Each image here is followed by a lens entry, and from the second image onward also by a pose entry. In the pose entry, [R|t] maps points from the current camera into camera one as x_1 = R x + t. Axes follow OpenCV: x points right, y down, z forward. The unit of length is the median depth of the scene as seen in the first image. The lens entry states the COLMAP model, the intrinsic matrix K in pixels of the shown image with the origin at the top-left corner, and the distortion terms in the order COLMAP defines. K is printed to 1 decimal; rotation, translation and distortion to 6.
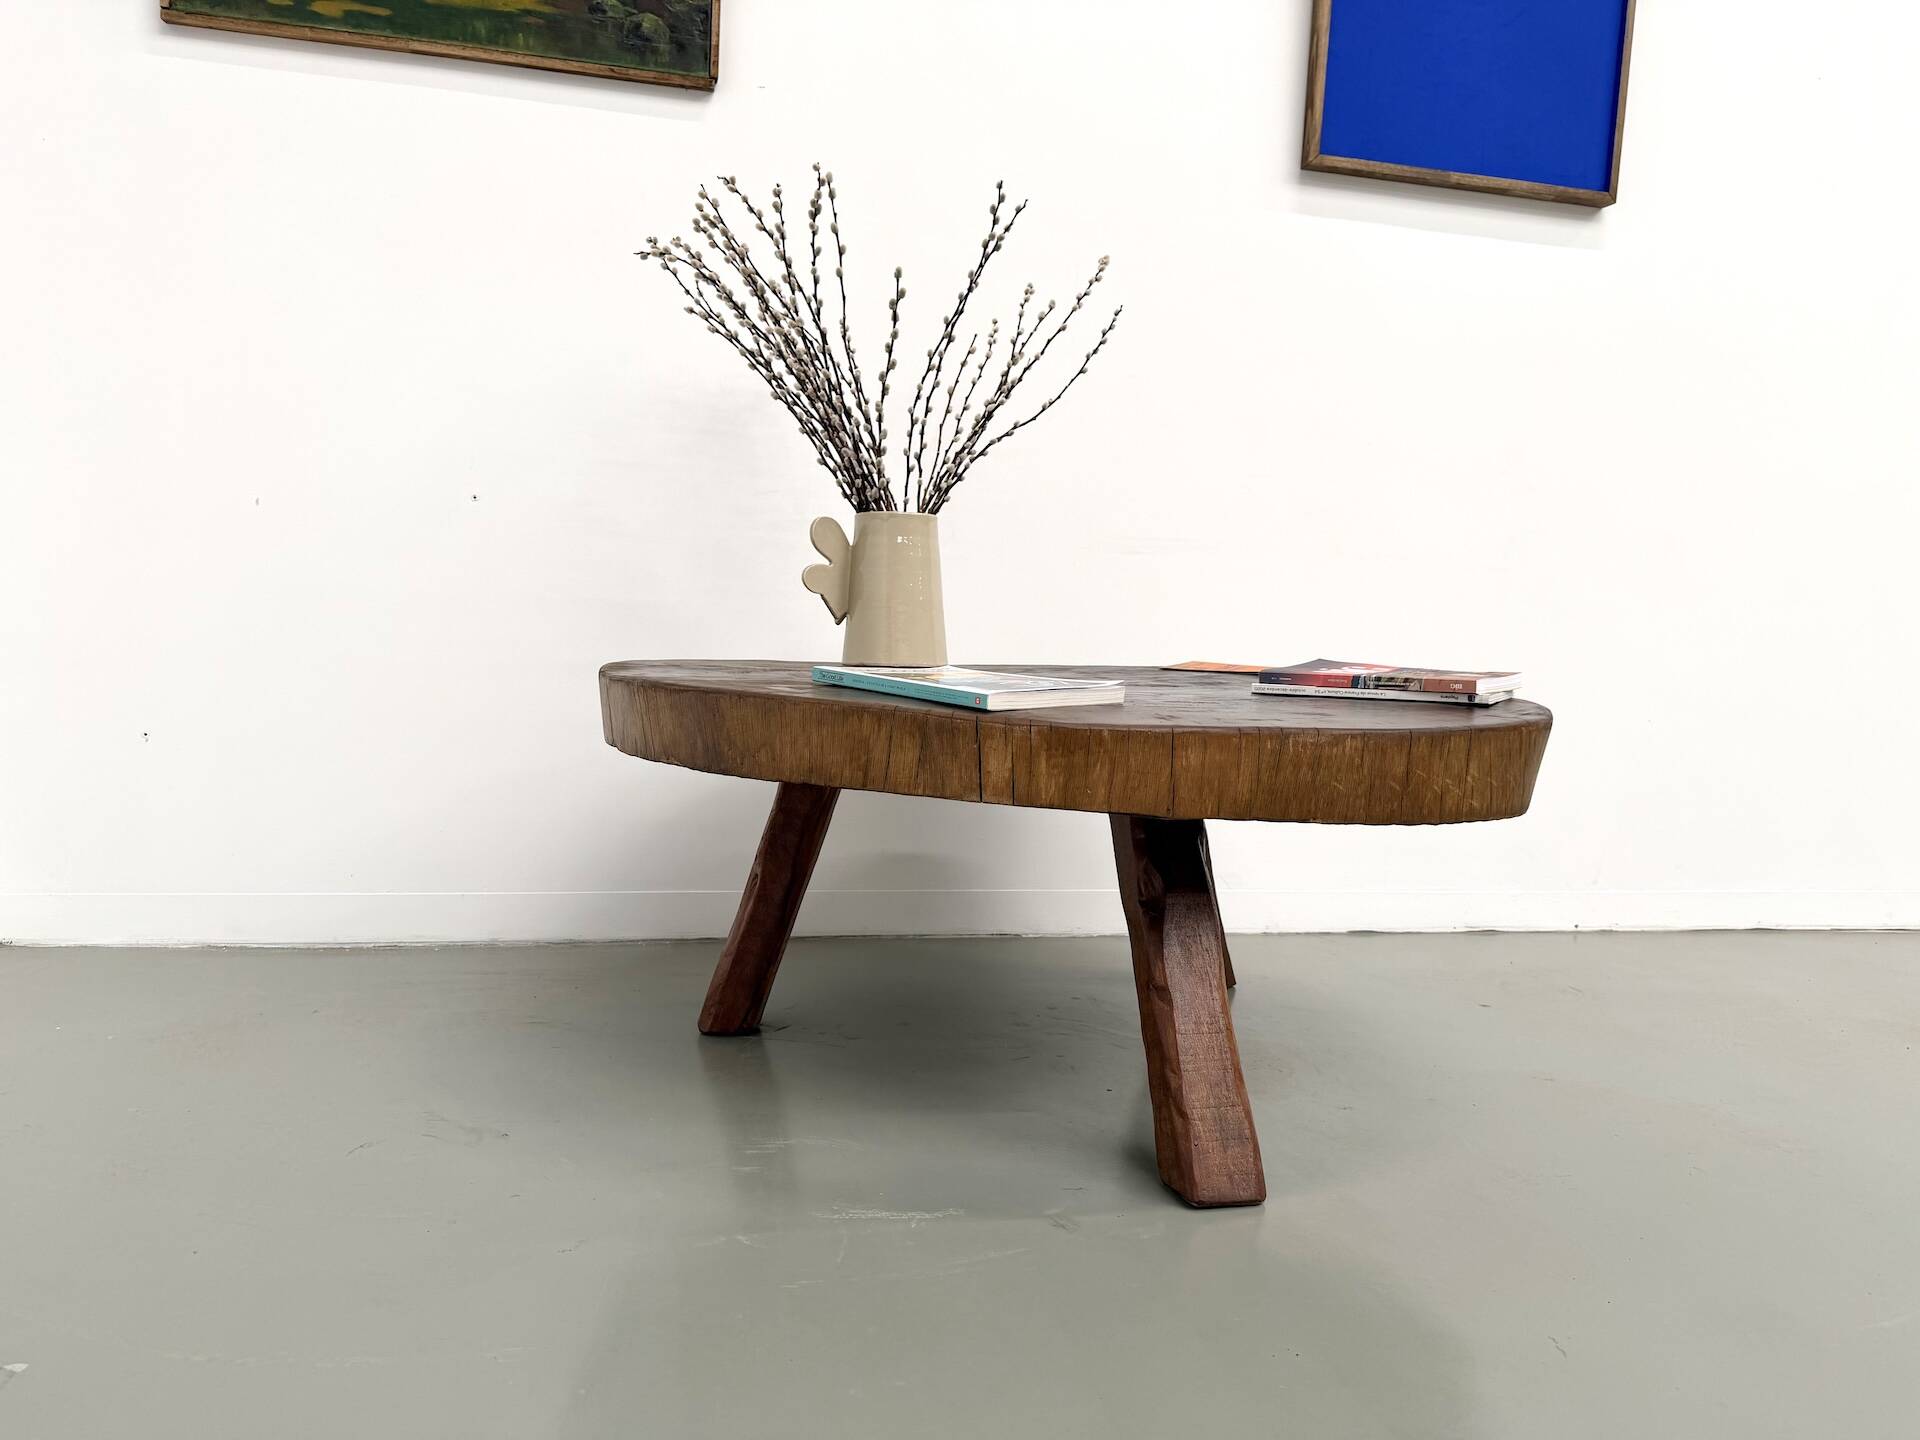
lens RADIAL K [[1344.8, 0, 954.2], [0, 1344.8, 729.2], [0, 0, 1]] dist [0.113354, -0.184775]
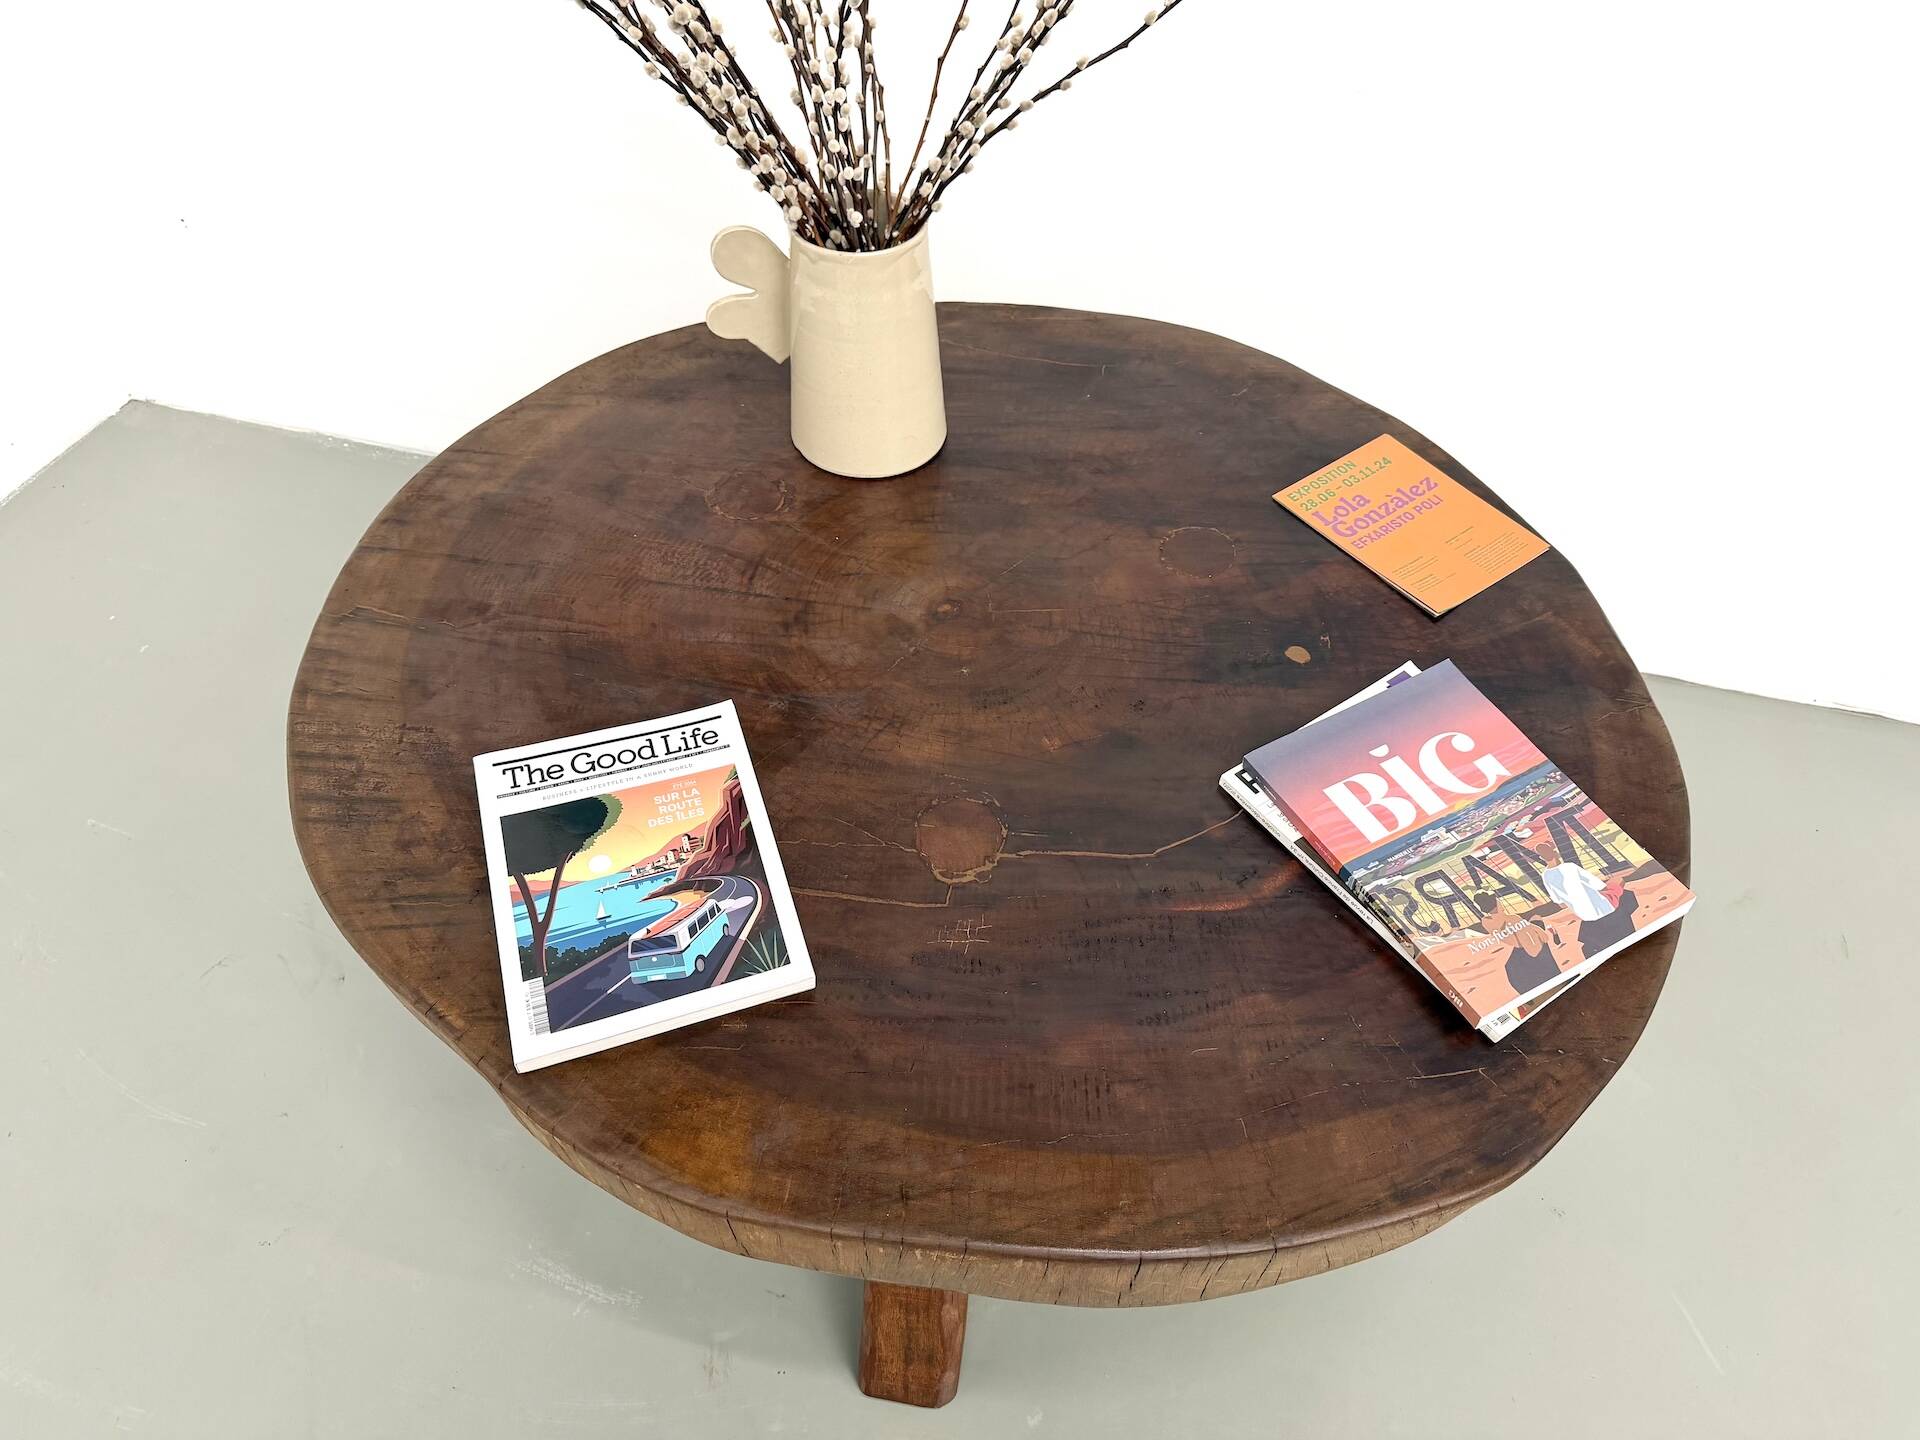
lens RADIAL K [[1344.8, 0, 954.2], [0, 1344.8, 735.1], [0, 0, 1]] dist [0.113354, -0.184775]
pose [[0.902028, 0.314241, -0.295969, 0.344187], [-0.023427, 0.720251, 0.693318, -0.574850], [0.431041, -0.618458, 0.657048, 0.649294]]
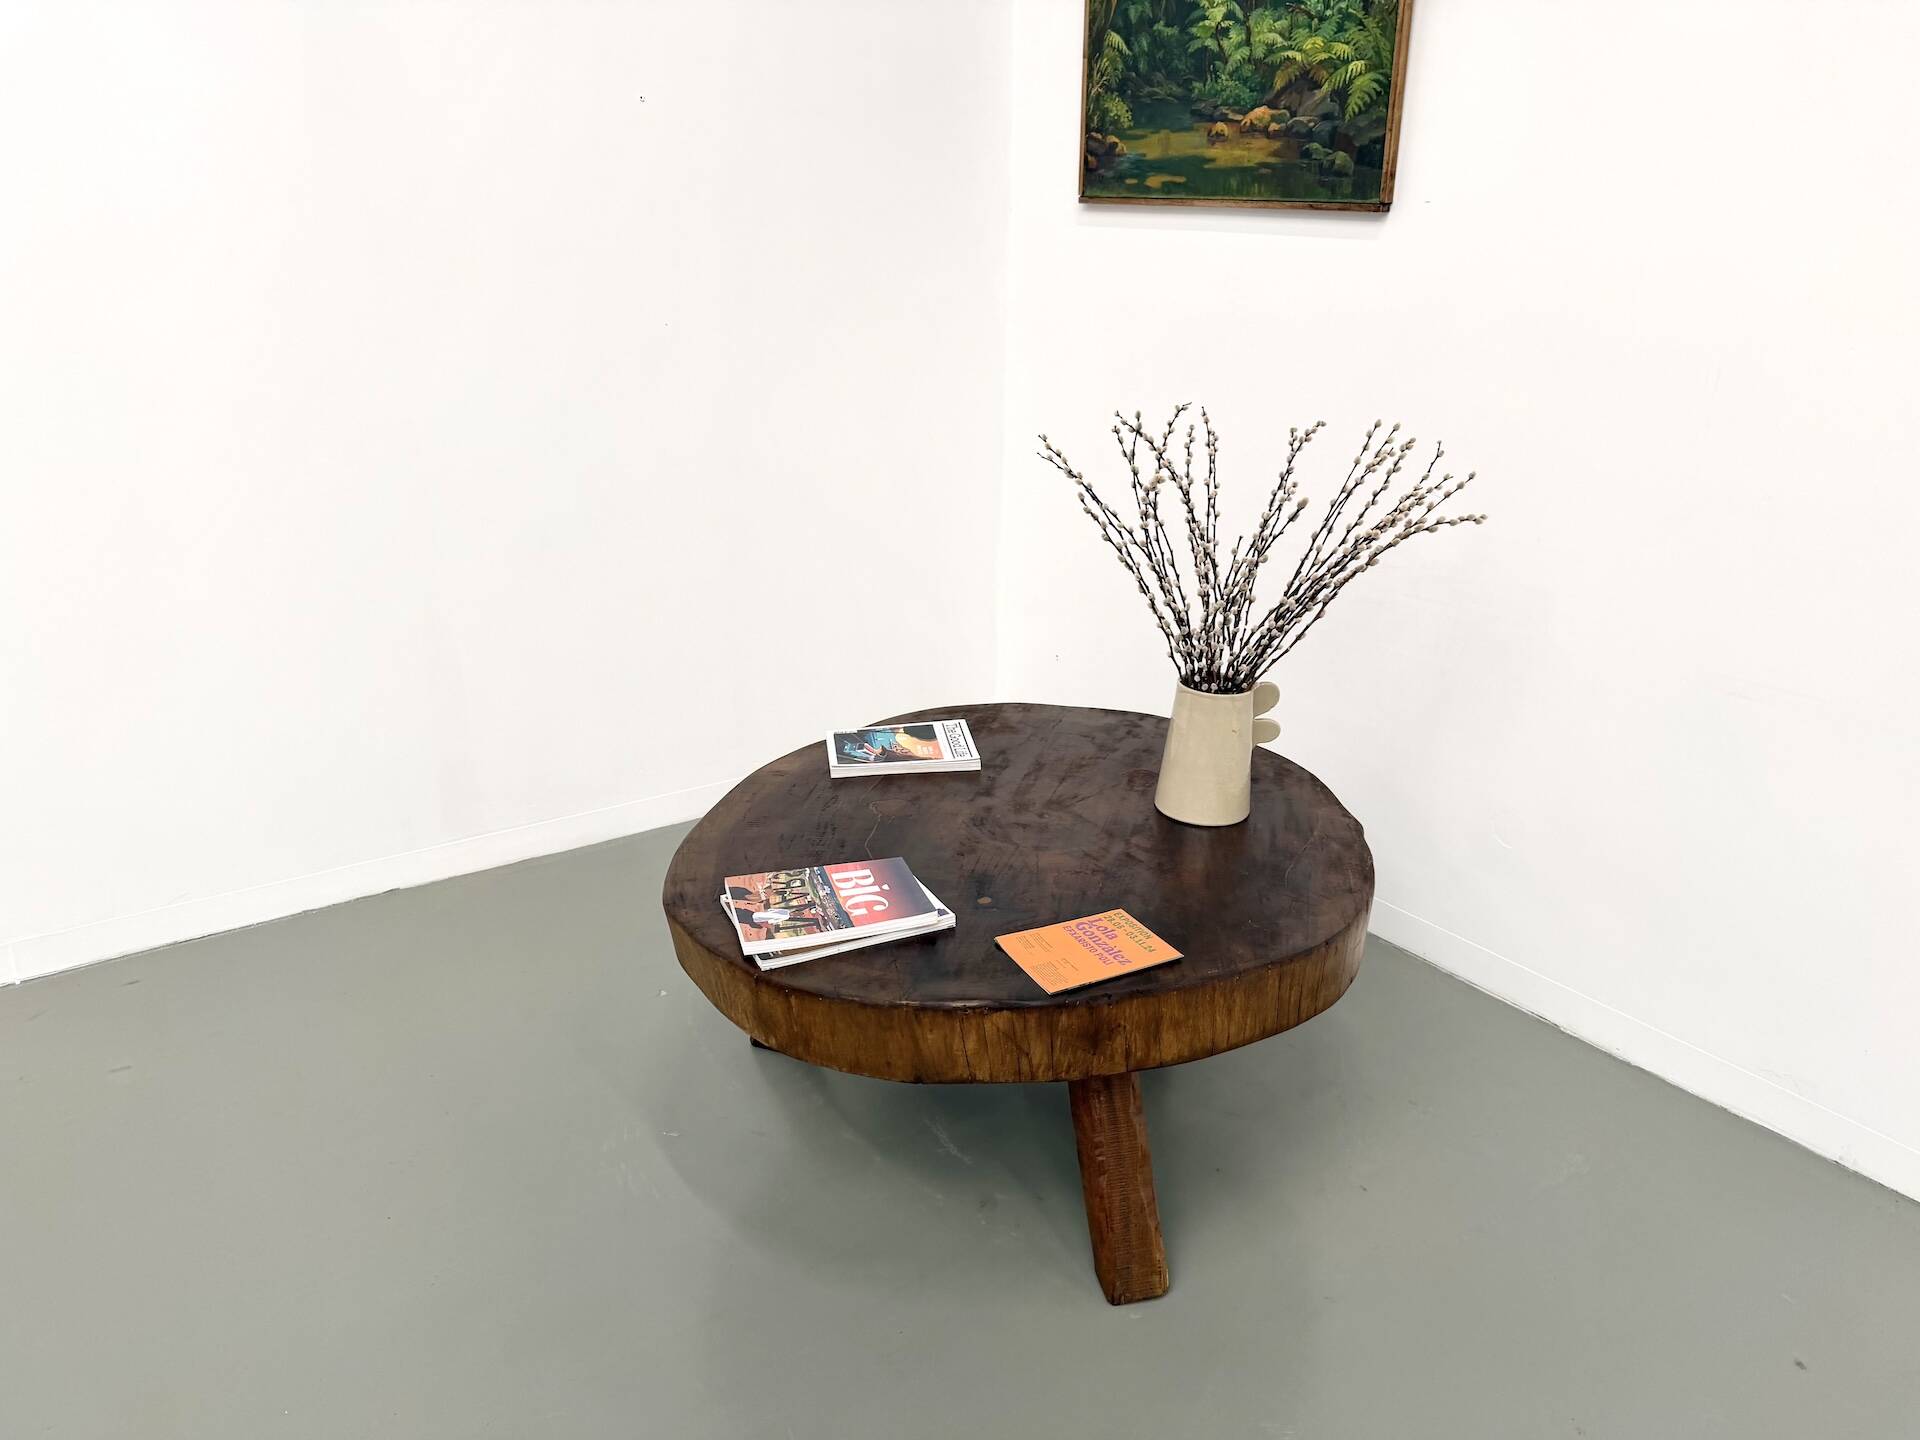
lens RADIAL K [[1357.9, 0, 967.3], [0, 1357.9, 693.9], [0, 0, 1]] dist [0.063942, -0.096640]
pose [[0.431927, 0.275285, -0.858870, 1.166951], [-0.061094, 0.959023, 0.276662, -0.596849], [0.899837, -0.067026, 0.431047, 0.297920]]
